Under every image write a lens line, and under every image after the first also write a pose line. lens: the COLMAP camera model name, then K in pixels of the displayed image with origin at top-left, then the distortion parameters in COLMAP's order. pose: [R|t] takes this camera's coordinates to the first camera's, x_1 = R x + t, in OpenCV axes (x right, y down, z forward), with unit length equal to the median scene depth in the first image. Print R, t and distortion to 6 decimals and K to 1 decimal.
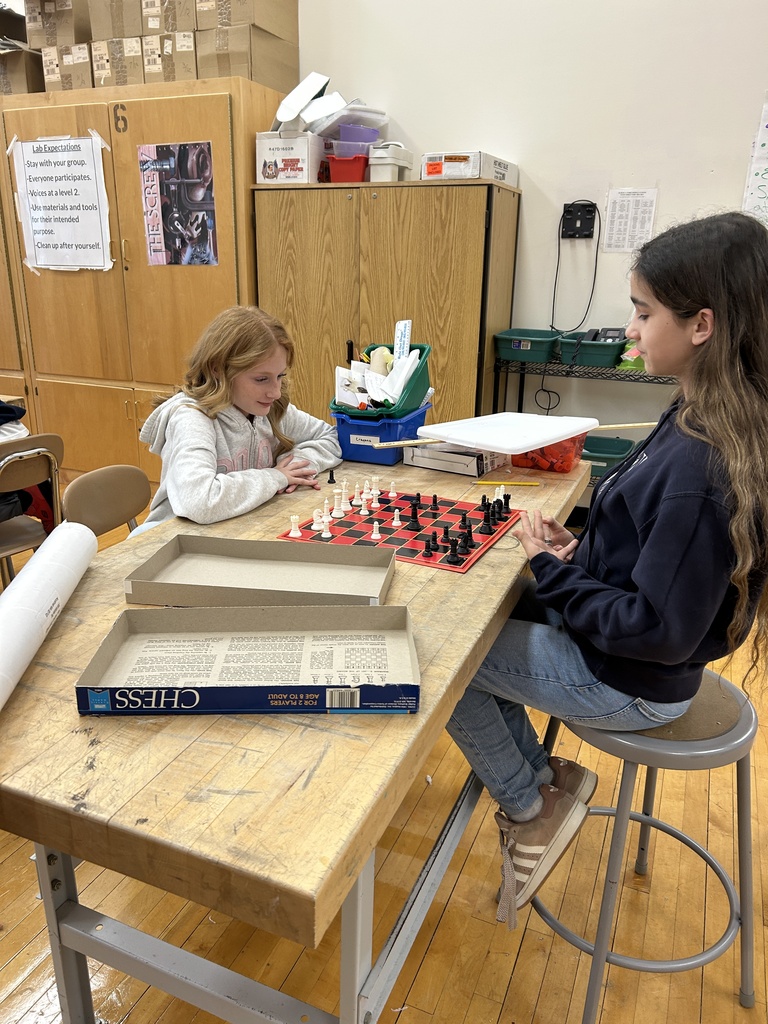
lens RADIAL K [[763.6, 0, 384.0], [0, 763.6, 512.0], [0, 0, 1]] dist [0.051132, -0.058776]
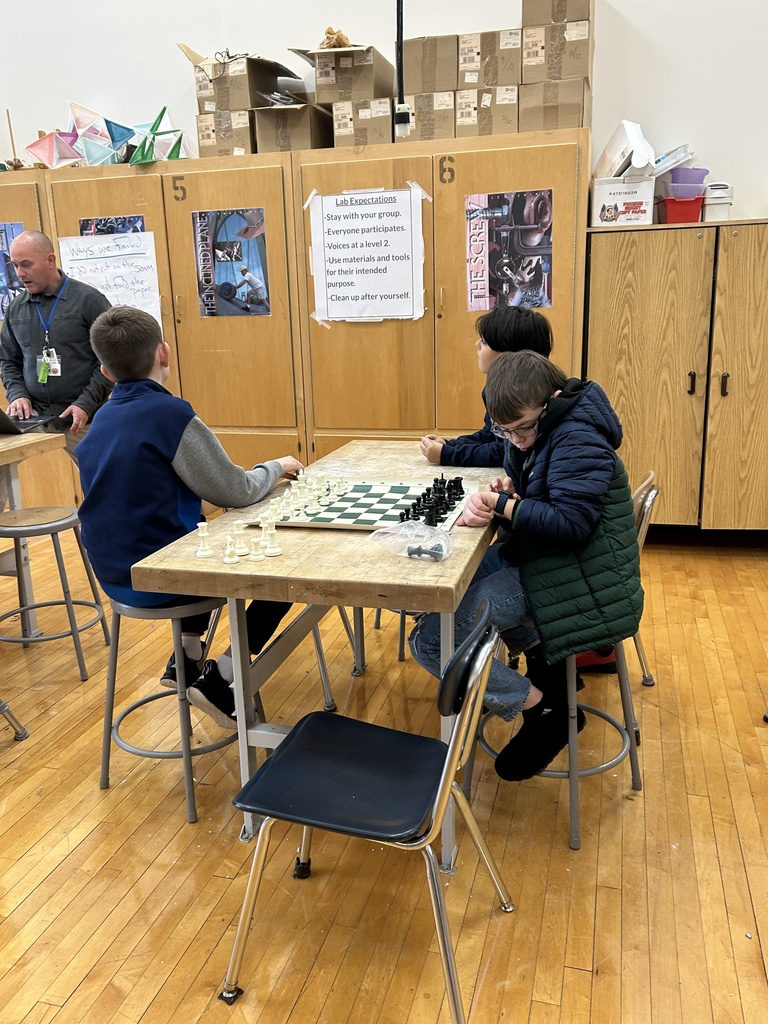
lens RADIAL K [[845.8, 0, 384.0], [0, 845.8, 512.0], [0, 0, 1]] dist [0.024597, -0.009815]
pose [[0.990463, -0.074218, 0.116084, -0.581828], [0.082874, 0.993985, -0.071597, 0.005678], [-0.110072, 0.080535, 0.990656, -0.050767]]
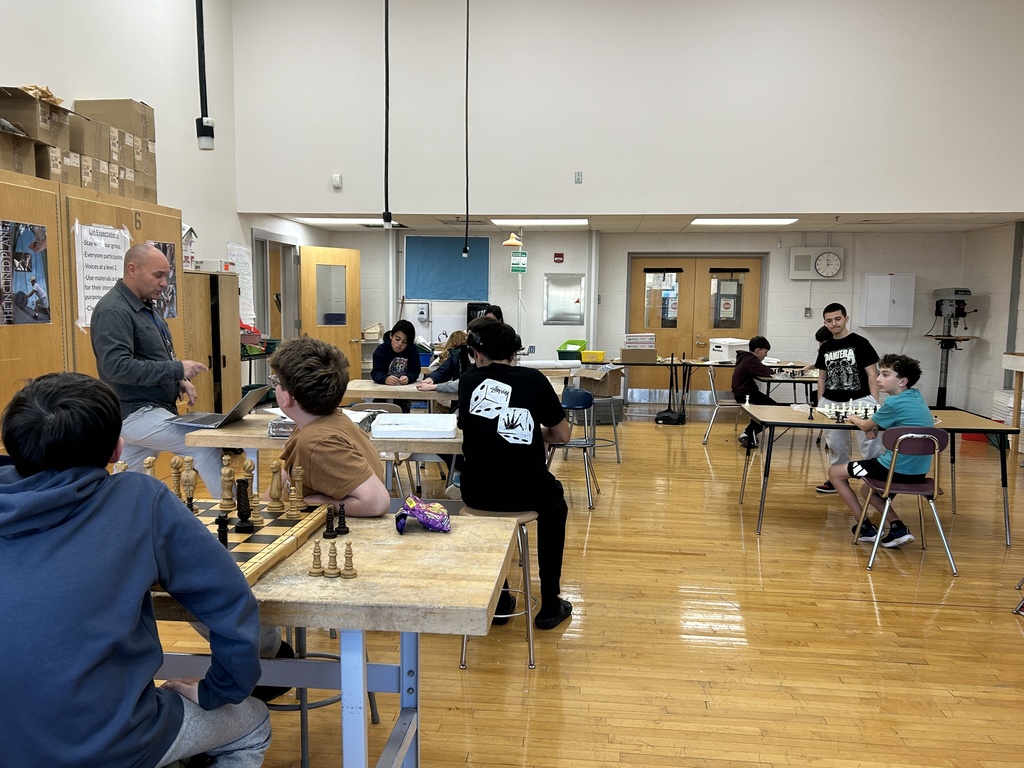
lens RADIAL K [[845.8, 0, 512.0], [0, 845.8, 384.0], [0, 0, 1]] dist [0.024597, -0.009815]
pose [[-0.299050, -0.112313, 0.947605, -2.029754], [0.286275, 0.936748, 0.201371, -0.347687], [-0.910283, 0.331496, -0.247982, 0.859016]]
